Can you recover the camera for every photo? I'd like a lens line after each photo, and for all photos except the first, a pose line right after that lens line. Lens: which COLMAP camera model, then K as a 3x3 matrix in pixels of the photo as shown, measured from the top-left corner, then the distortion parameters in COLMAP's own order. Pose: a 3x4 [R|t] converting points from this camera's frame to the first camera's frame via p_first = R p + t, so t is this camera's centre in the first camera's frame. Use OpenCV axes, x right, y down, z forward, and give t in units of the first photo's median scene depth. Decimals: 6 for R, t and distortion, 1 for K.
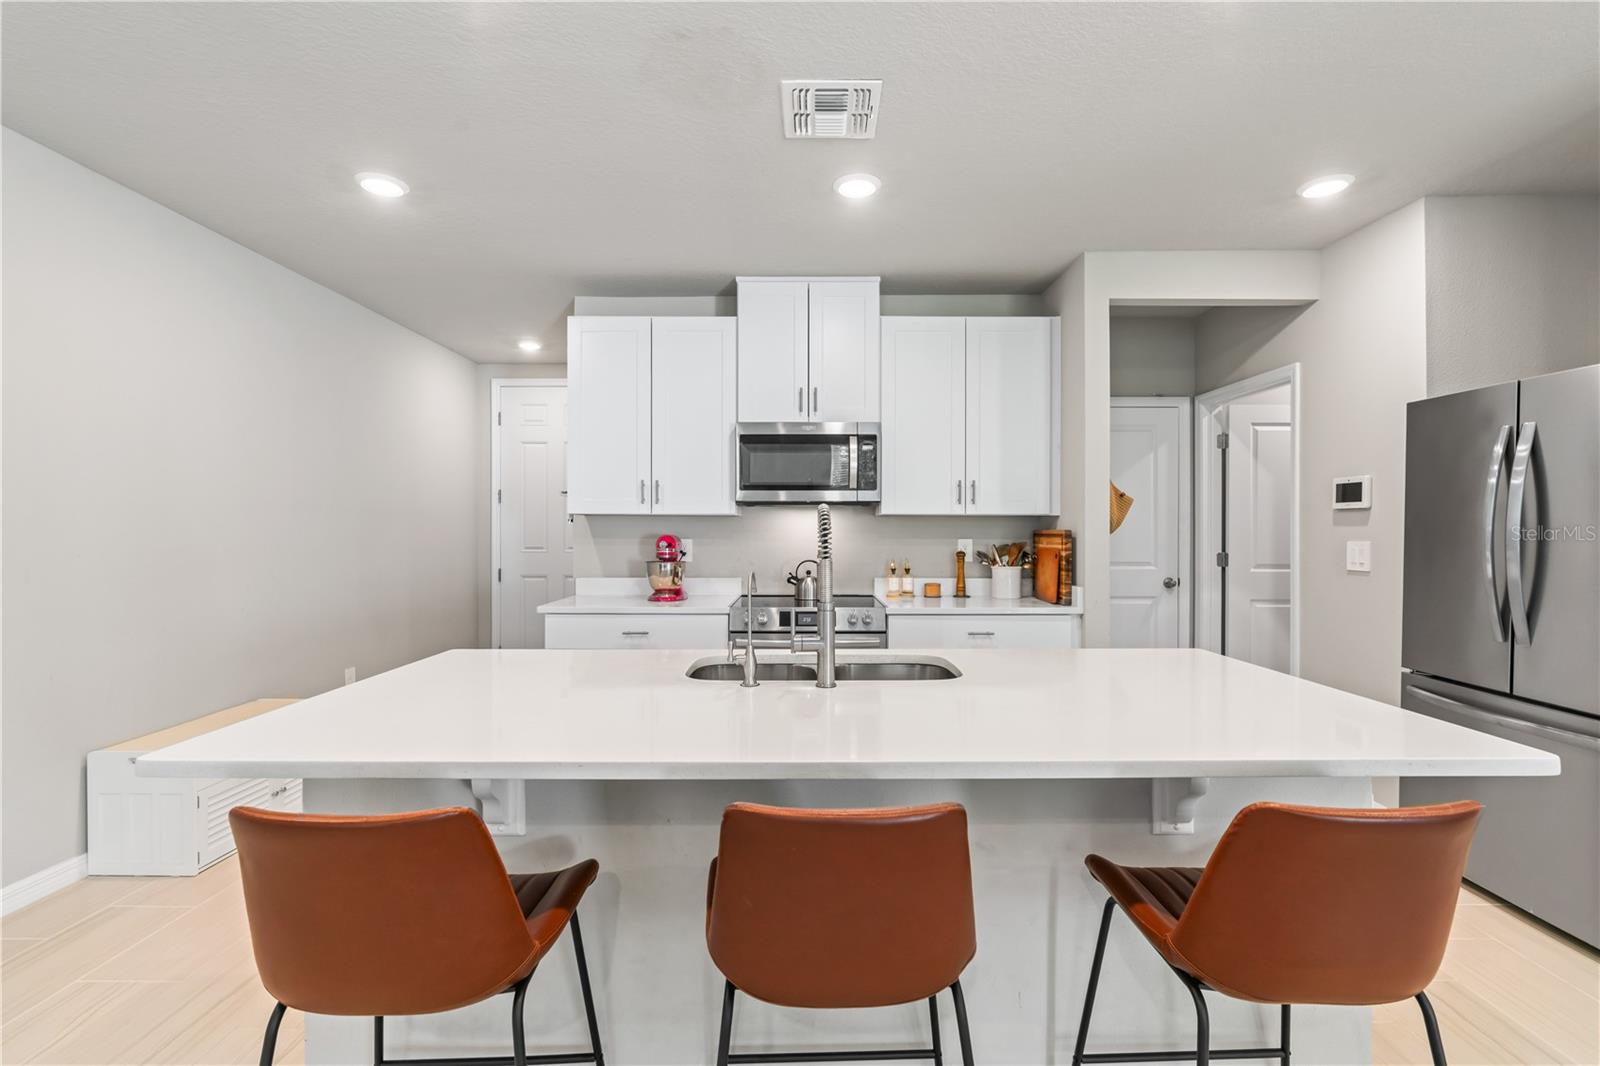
lens RADIAL K [[721.0, 0, 800.8], [0, 721.0, 539.0], [0, 0, 1]] dist [-0.015653, 0.006823]
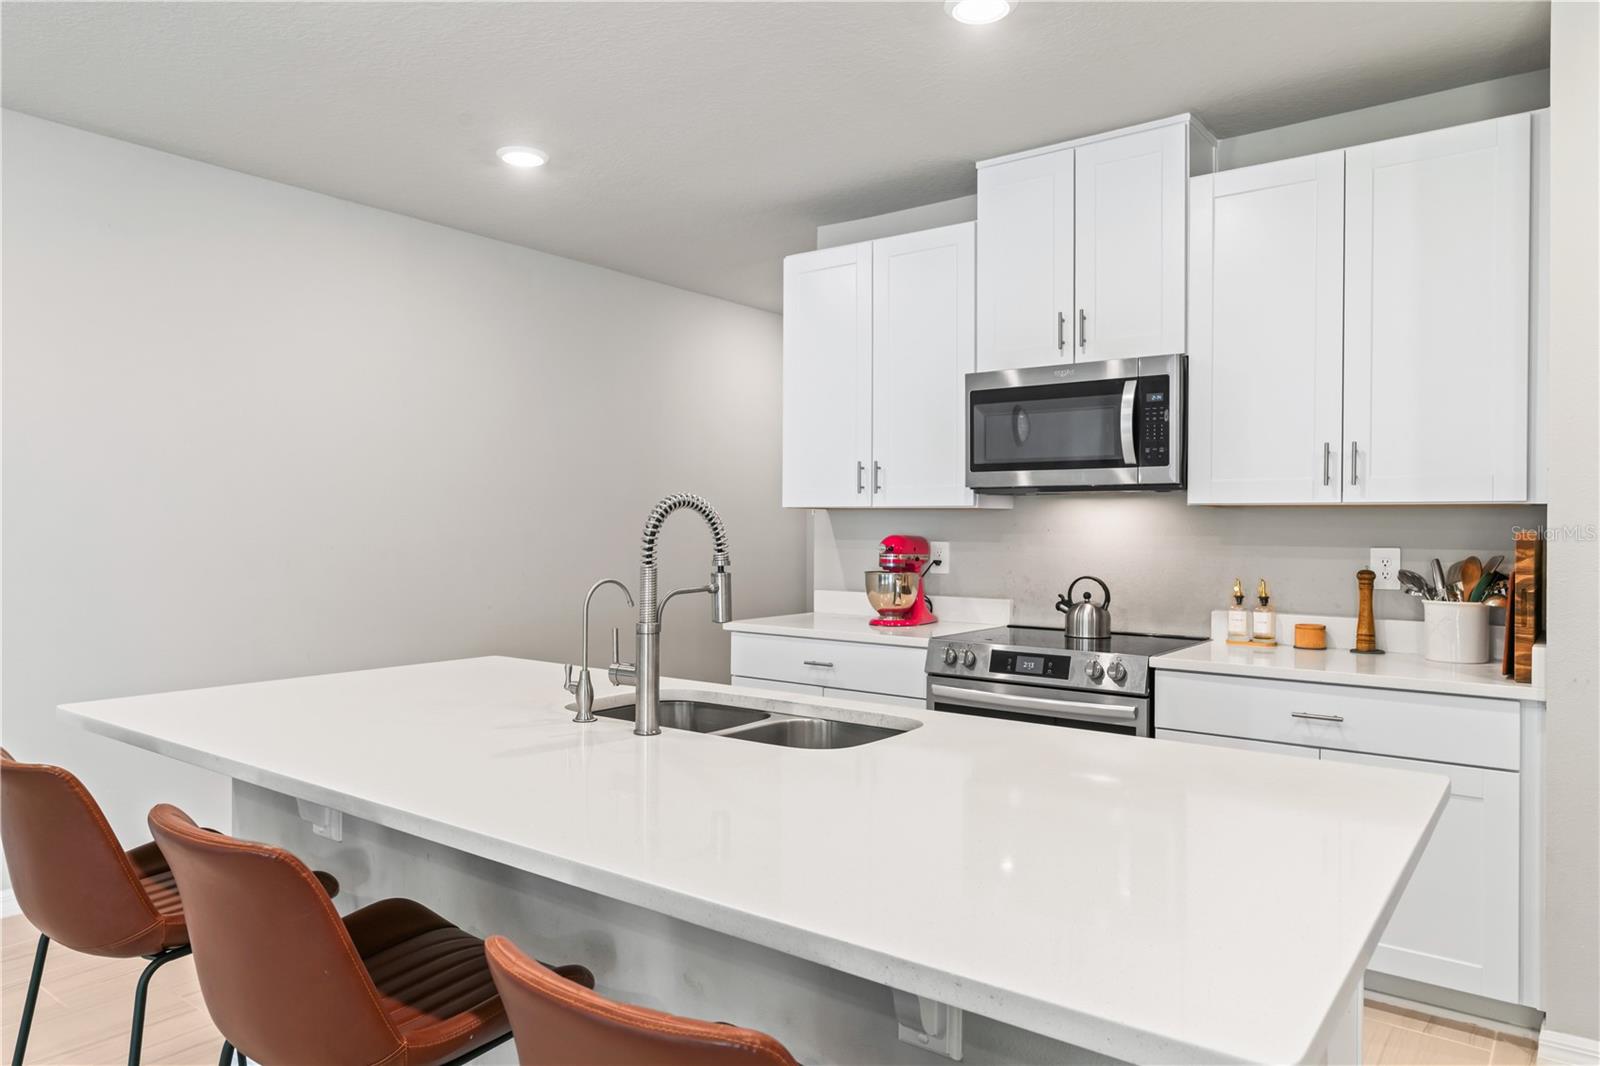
lens RADIAL K [[1036.9, 0, 807.6], [0, 1036.9, 531.8], [0, 0, 1]] dist [0.001945, -0.000117]
pose [[0.801119, 0.006893, -0.598465, 0.376584], [-0.012365, 0.999911, -0.005035, -0.003026], [0.598377, 0.011434, 0.801133, 0.109558]]
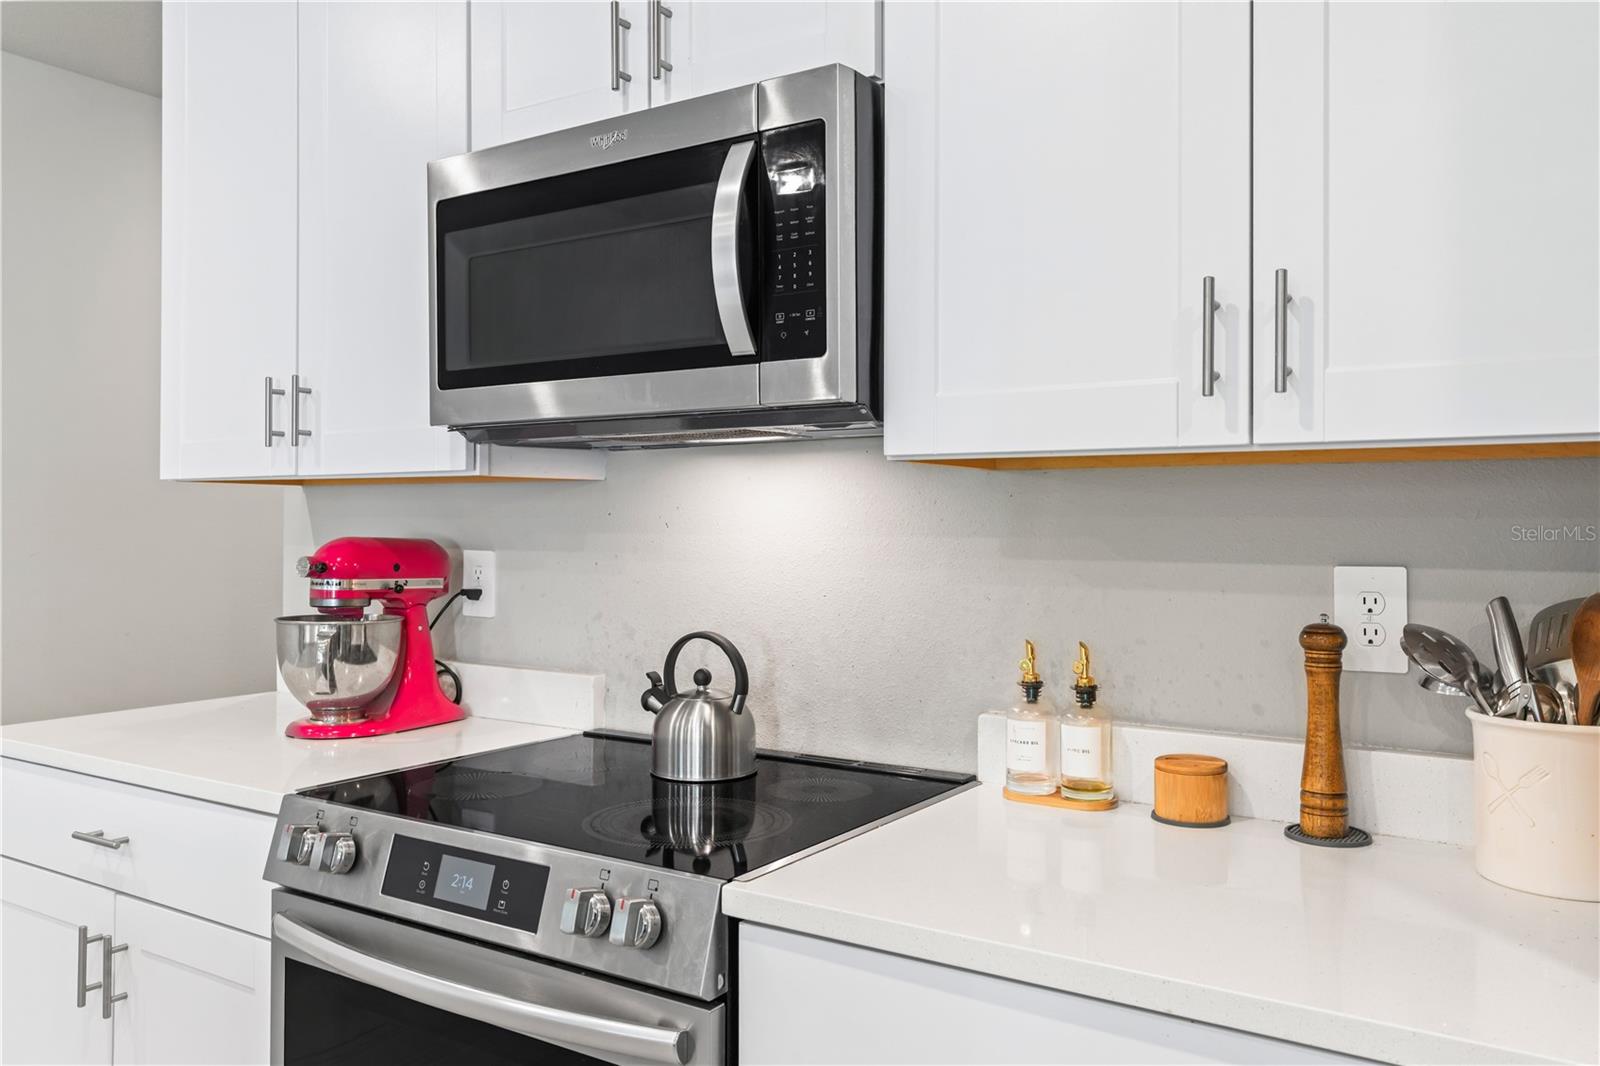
lens RADIAL K [[1218.2, 0, 813.0], [0, 1218.2, 510.5], [0, 0, 1]] dist [0.021081, -0.013361]
pose [[0.845129, -0.005527, -0.534534, 0.306231], [-0.008942, 0.999661, -0.024473, -0.006684], [0.534488, 0.025462, 0.844793, 0.645245]]
